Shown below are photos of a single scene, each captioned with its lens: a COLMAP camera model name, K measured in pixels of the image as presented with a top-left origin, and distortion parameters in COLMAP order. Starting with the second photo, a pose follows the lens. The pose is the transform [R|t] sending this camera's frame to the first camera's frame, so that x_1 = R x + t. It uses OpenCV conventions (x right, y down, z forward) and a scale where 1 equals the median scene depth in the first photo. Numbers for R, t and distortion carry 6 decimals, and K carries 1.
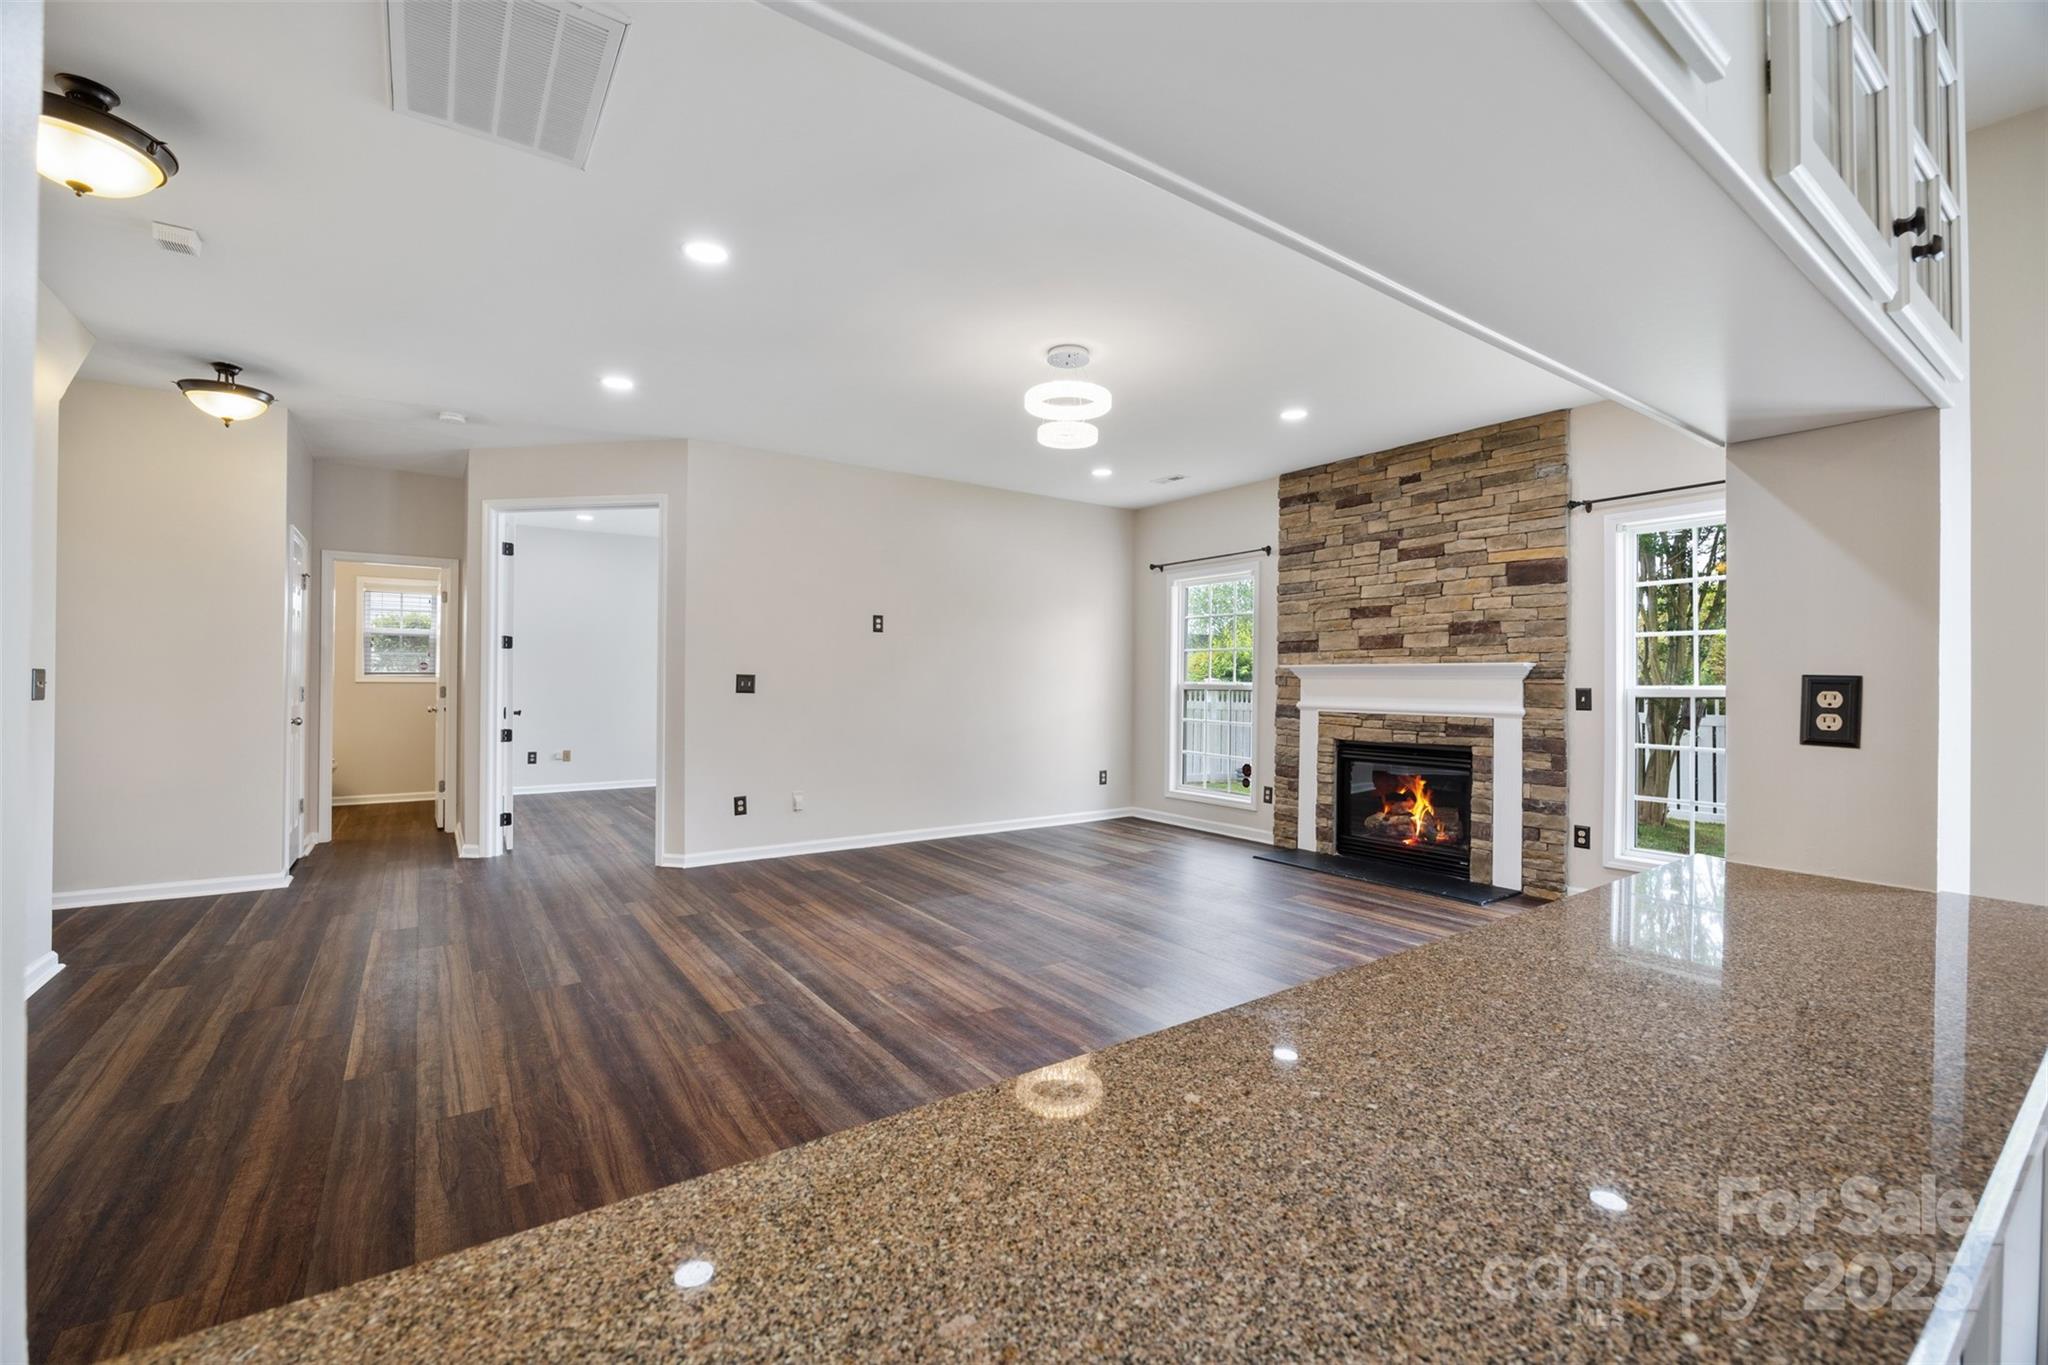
lens RADIAL K [[853.1, 0, 1022.4], [0, 853.1, 672.4], [0, 0, 1]] dist [-0.009897, 0.000612]
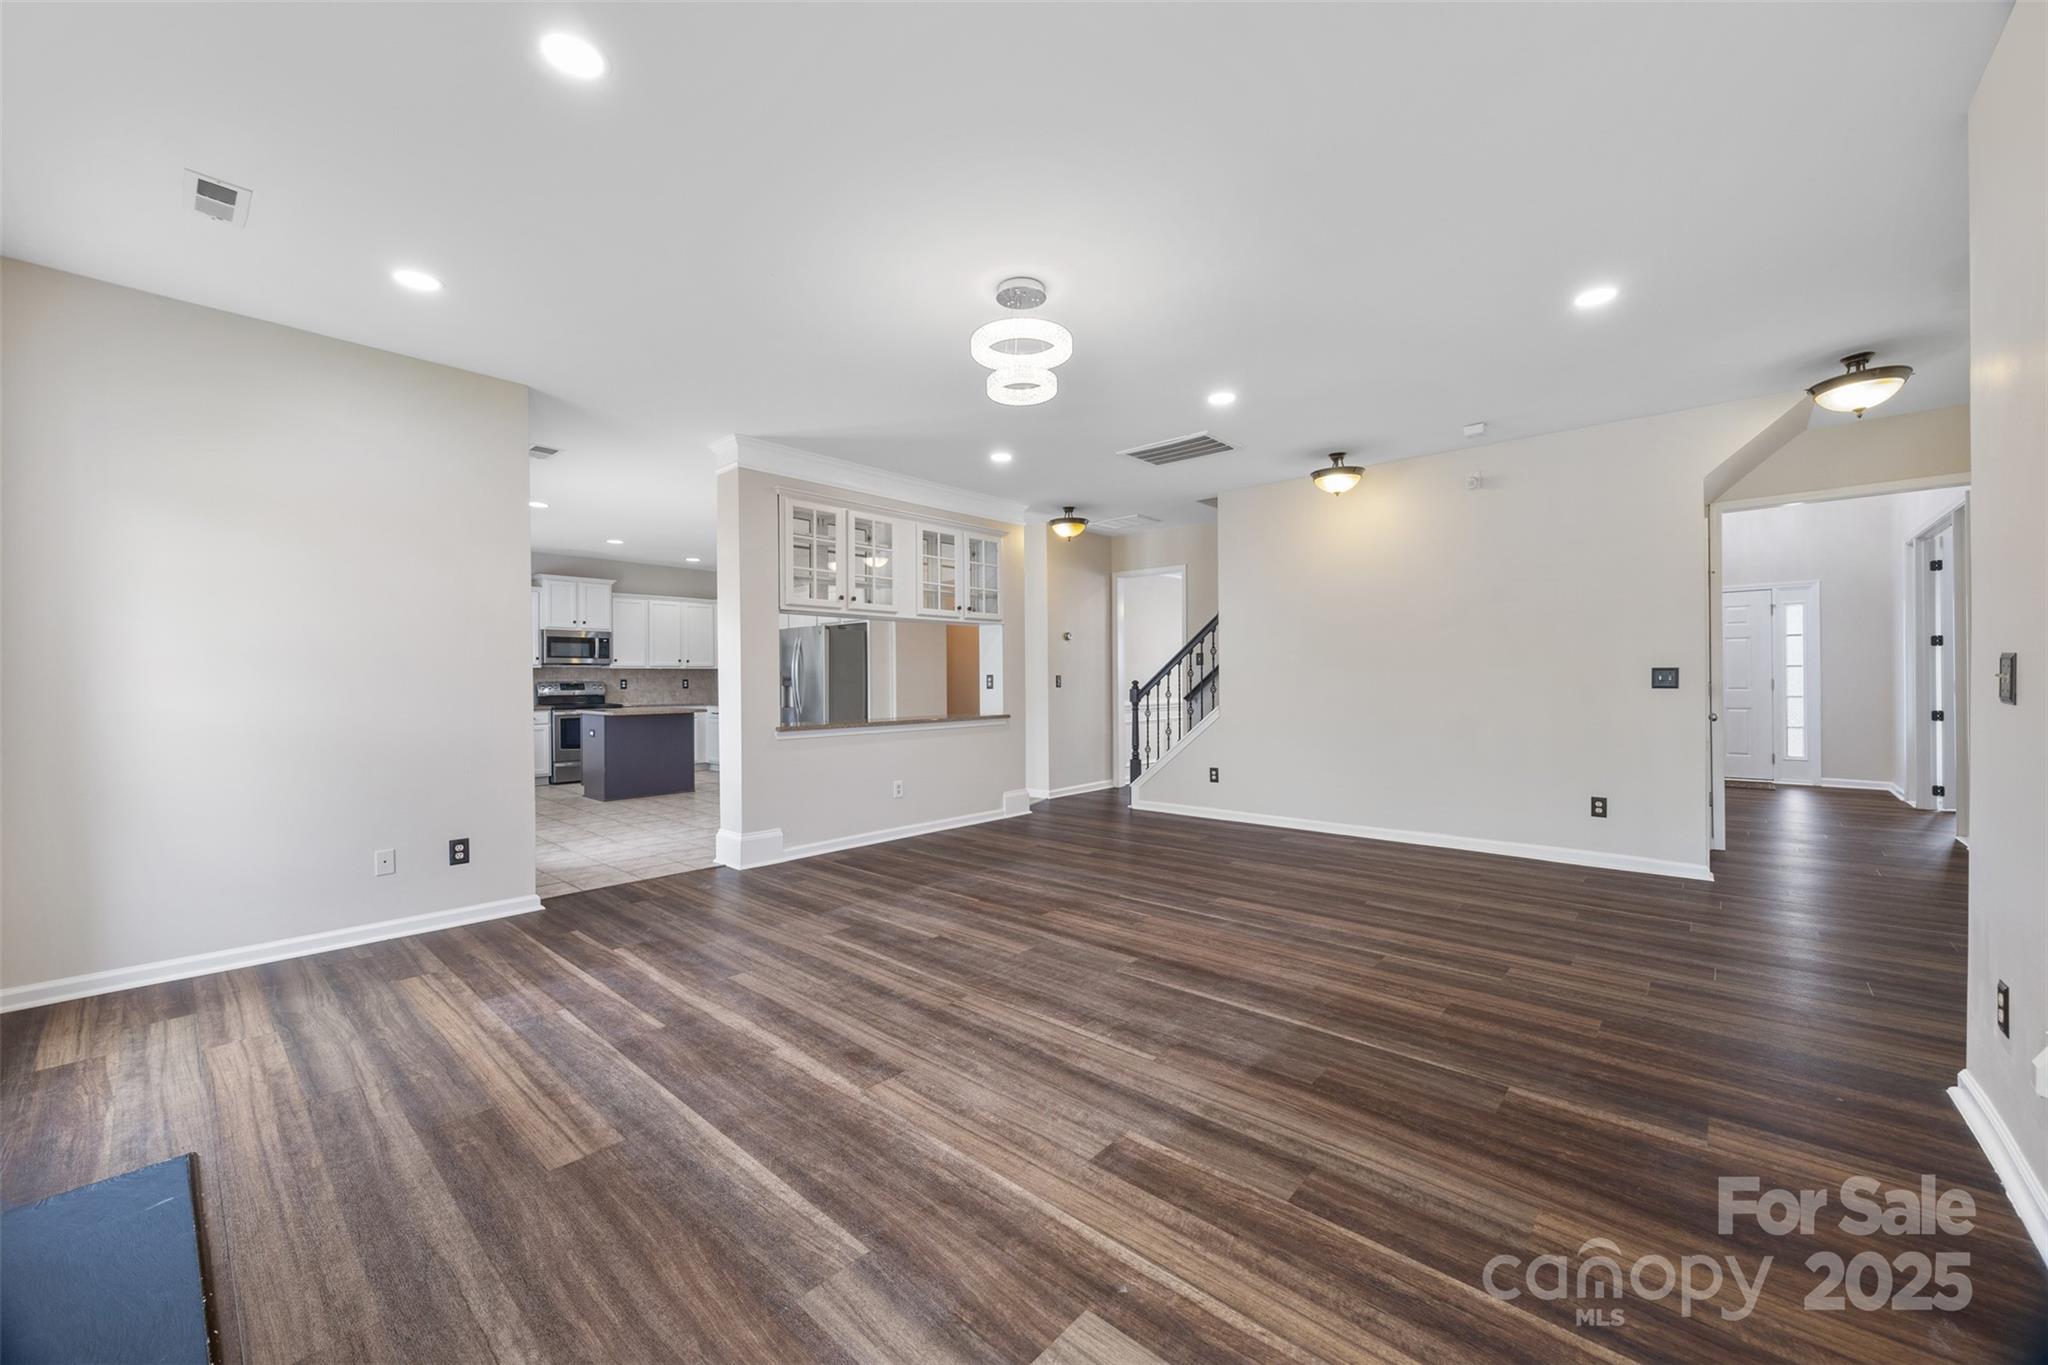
lens RADIAL K [[777.7, 0, 1027.4], [0, 777.7, 695.0], [0, 0, 1]] dist [-0.005142, 0.000553]
pose [[-0.974022, 0.003996, -0.226420, 0.167405], [0.001905, 0.999953, 0.009455, 0.017819], [0.226447, 0.008778, -0.973984, 1.315226]]
